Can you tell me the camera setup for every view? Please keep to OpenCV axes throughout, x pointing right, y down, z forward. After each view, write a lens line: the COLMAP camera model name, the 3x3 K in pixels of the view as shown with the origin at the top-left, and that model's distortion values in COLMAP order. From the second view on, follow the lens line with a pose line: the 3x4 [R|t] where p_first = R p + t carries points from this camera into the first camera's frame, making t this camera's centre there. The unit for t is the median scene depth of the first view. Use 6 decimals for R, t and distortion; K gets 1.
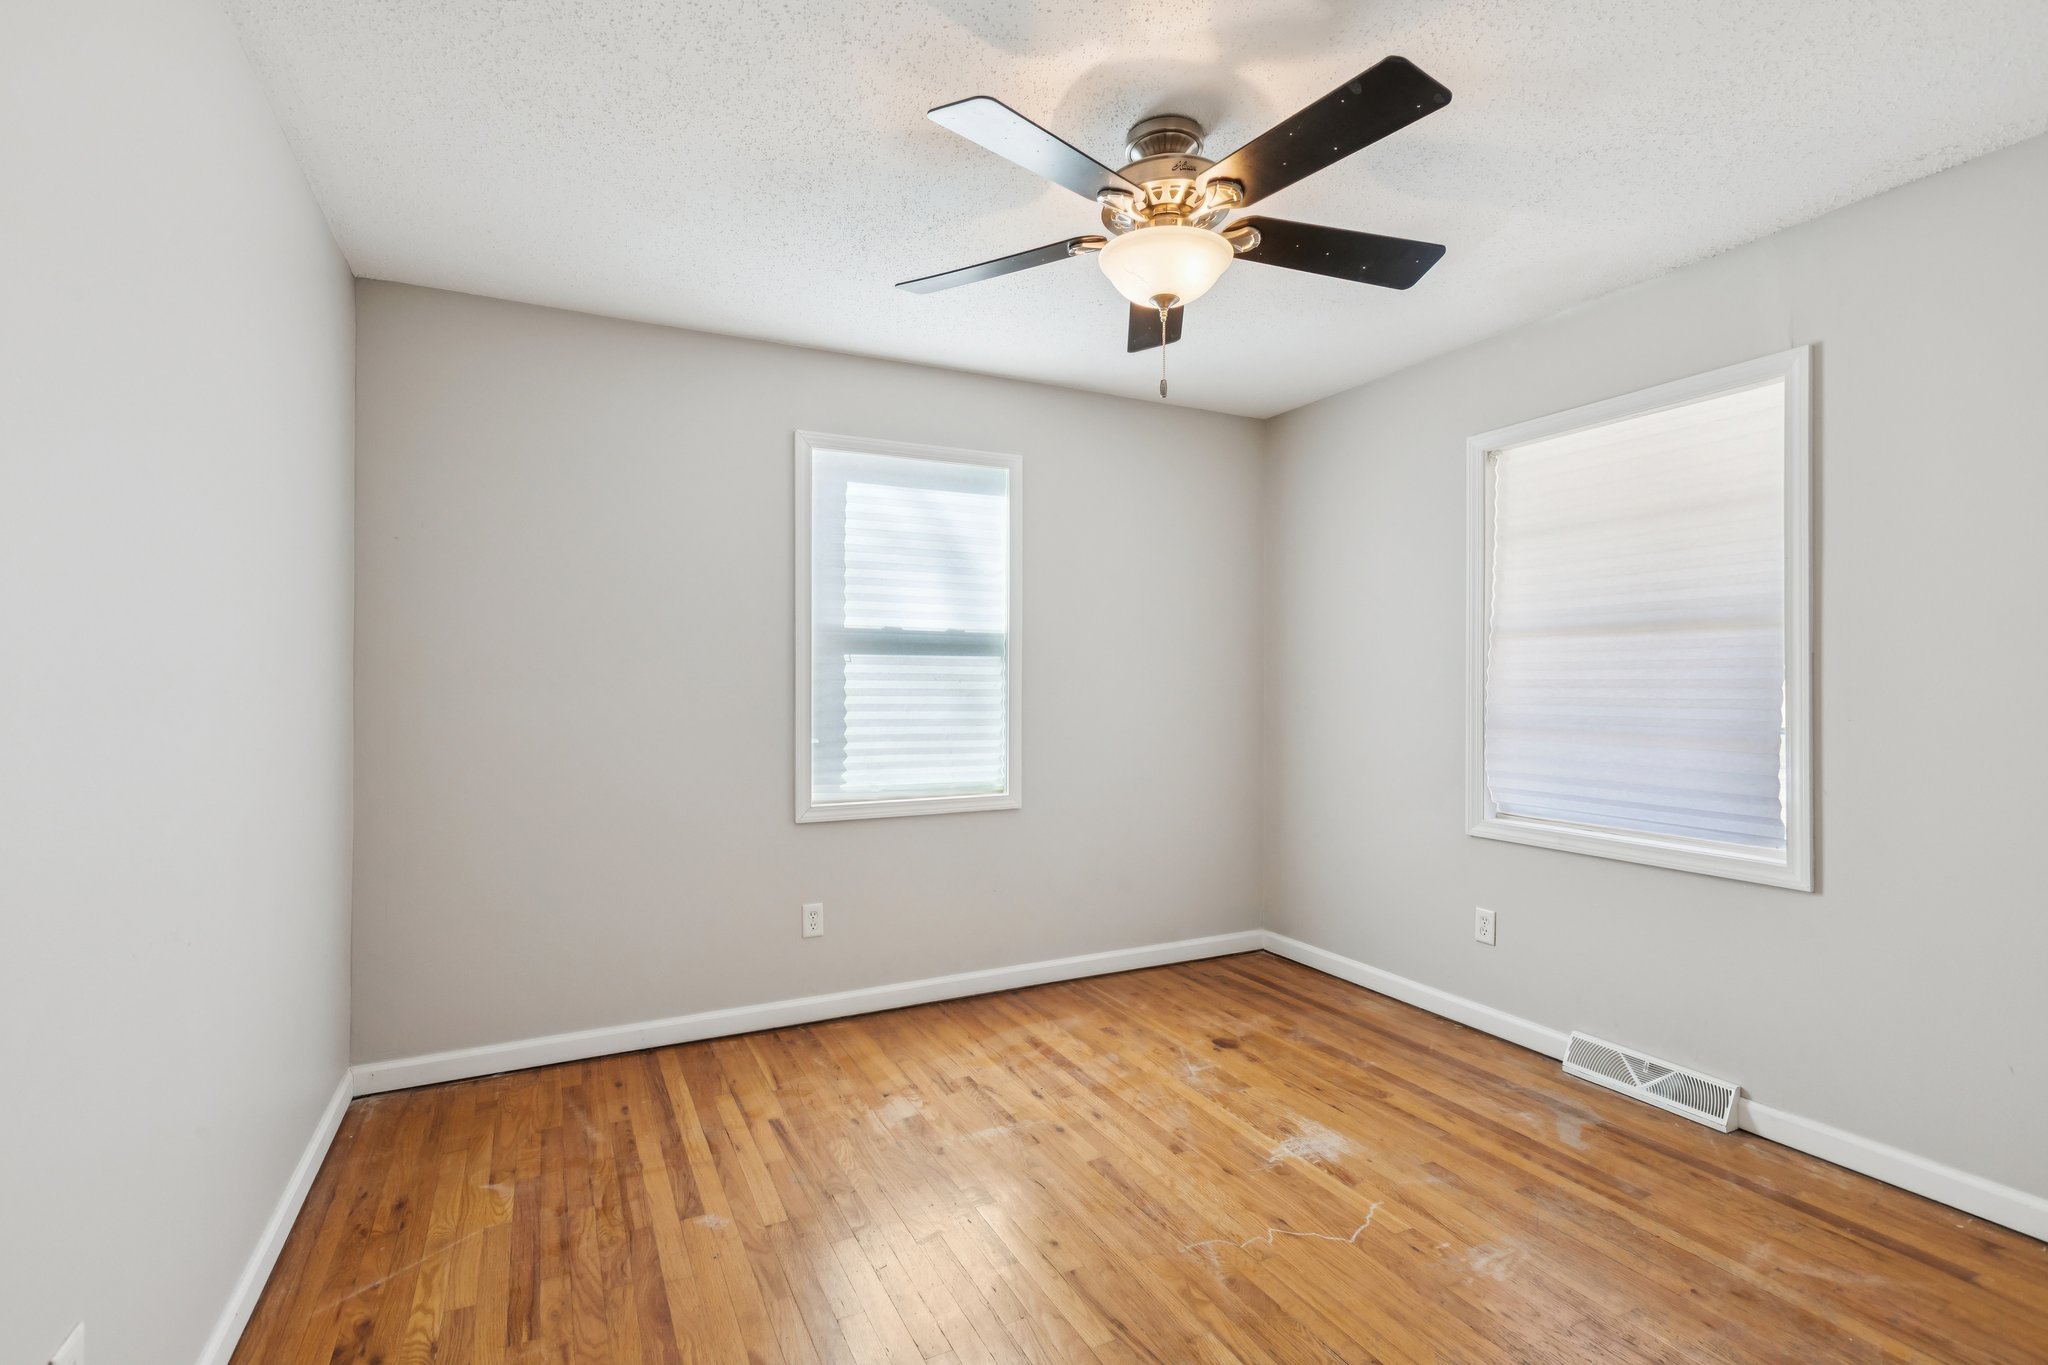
lens RADIAL K [[930.0, 0, 1011.9], [0, 930.0, 684.4], [0, 0, 1]] dist [0.003882, 0.000097]
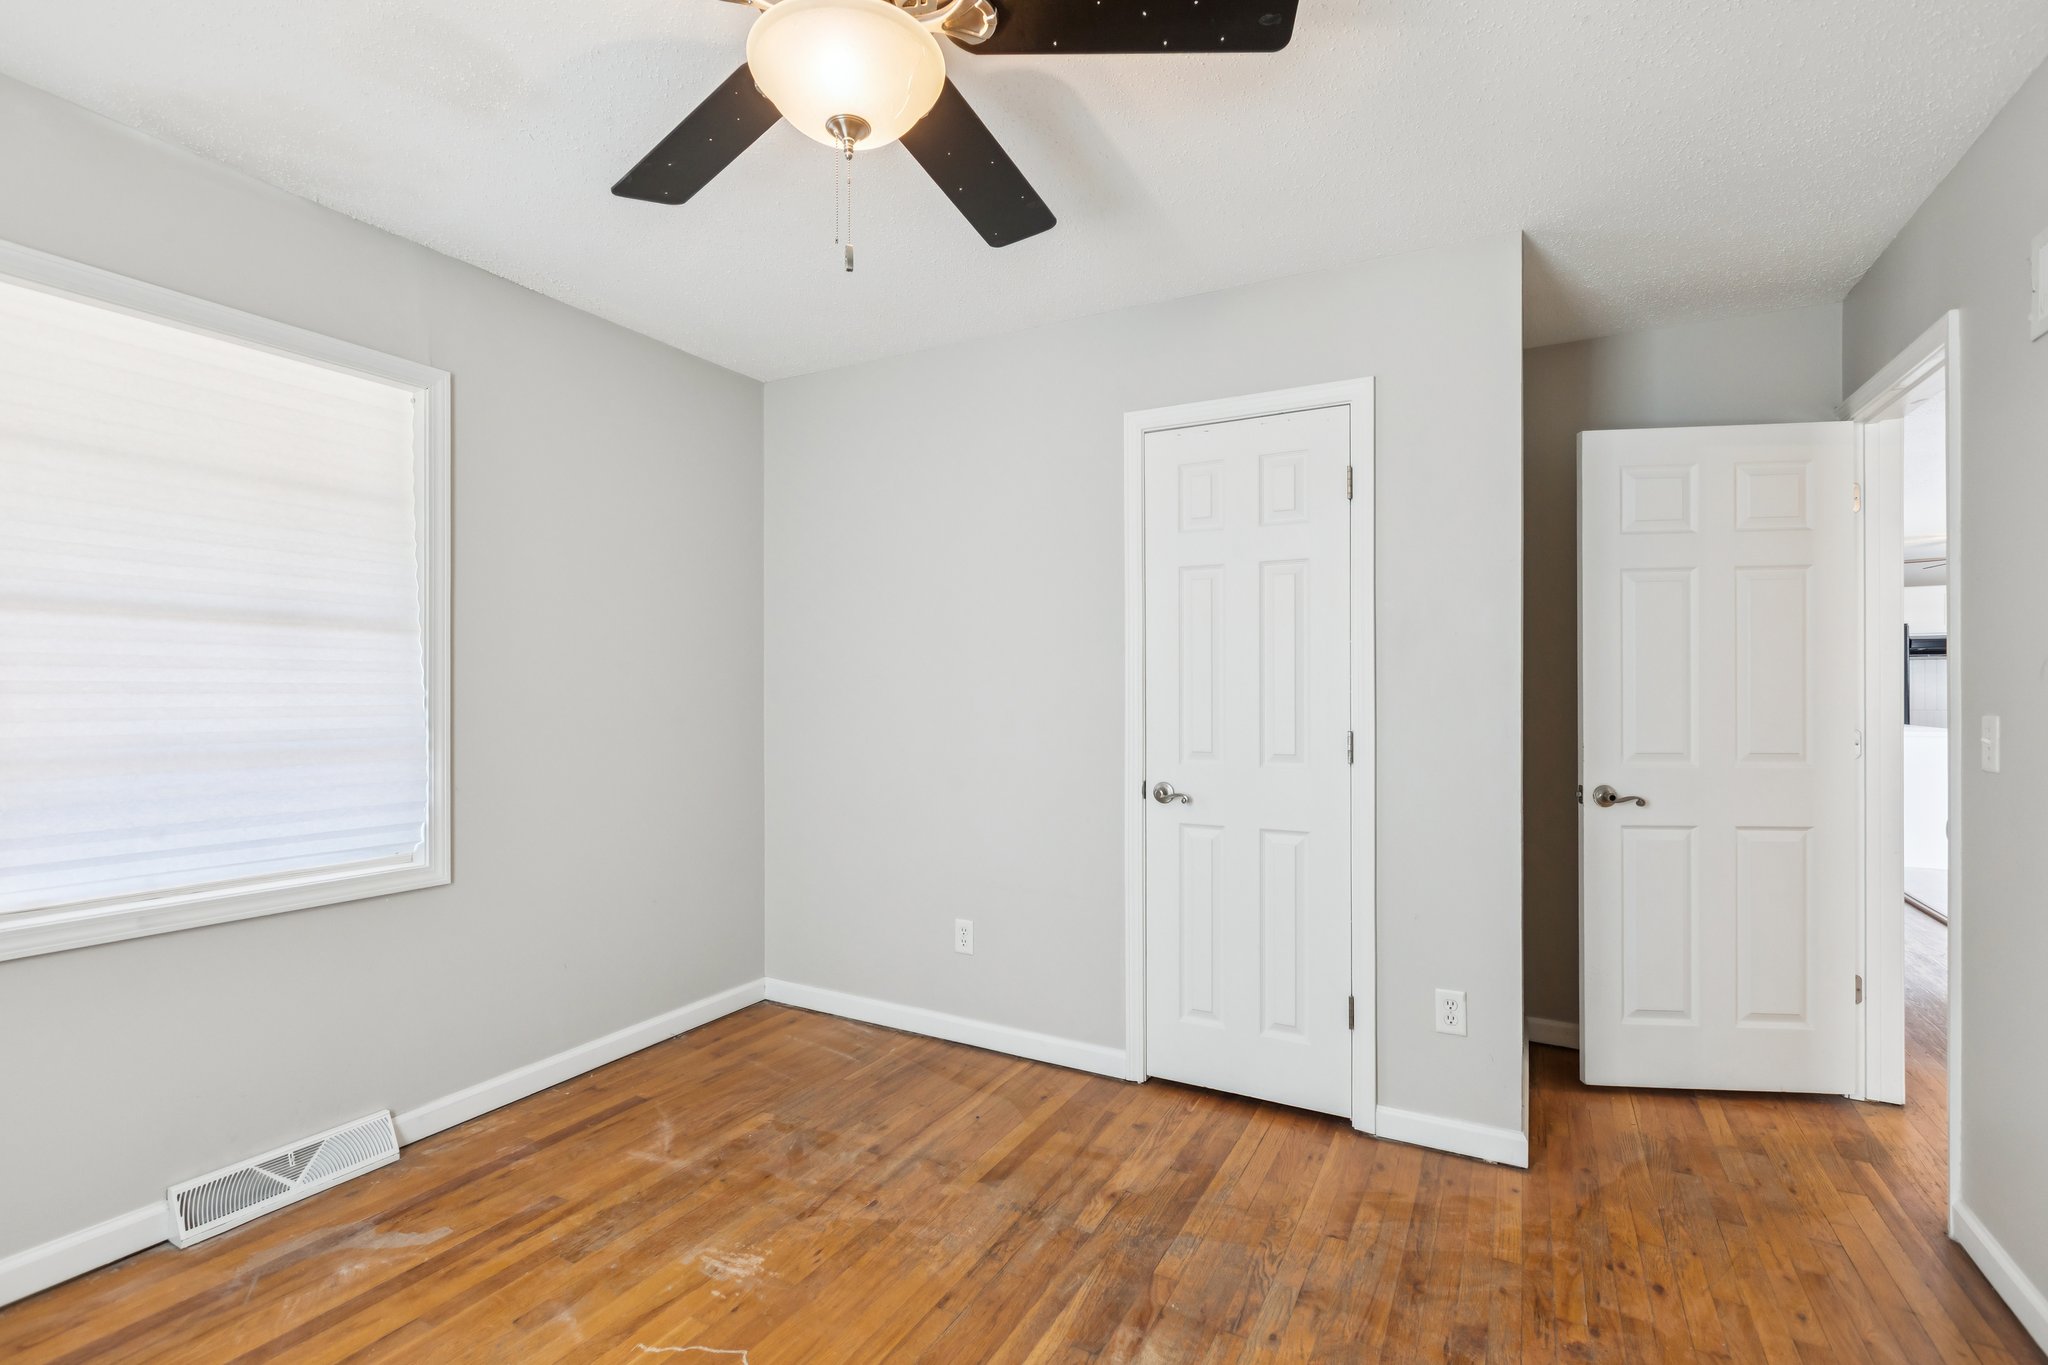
lens RADIAL K [[930.0, 0, 1004.2], [0, 930.0, 689.9], [0, 0, 1]] dist [0.003882, 0.000097]
pose [[-0.553651, -0.001703, 0.832747, -0.388680], [-0.003207, 0.999995, -0.000087, -0.001696], [-0.832743, -0.002719, -0.553654, 1.061005]]
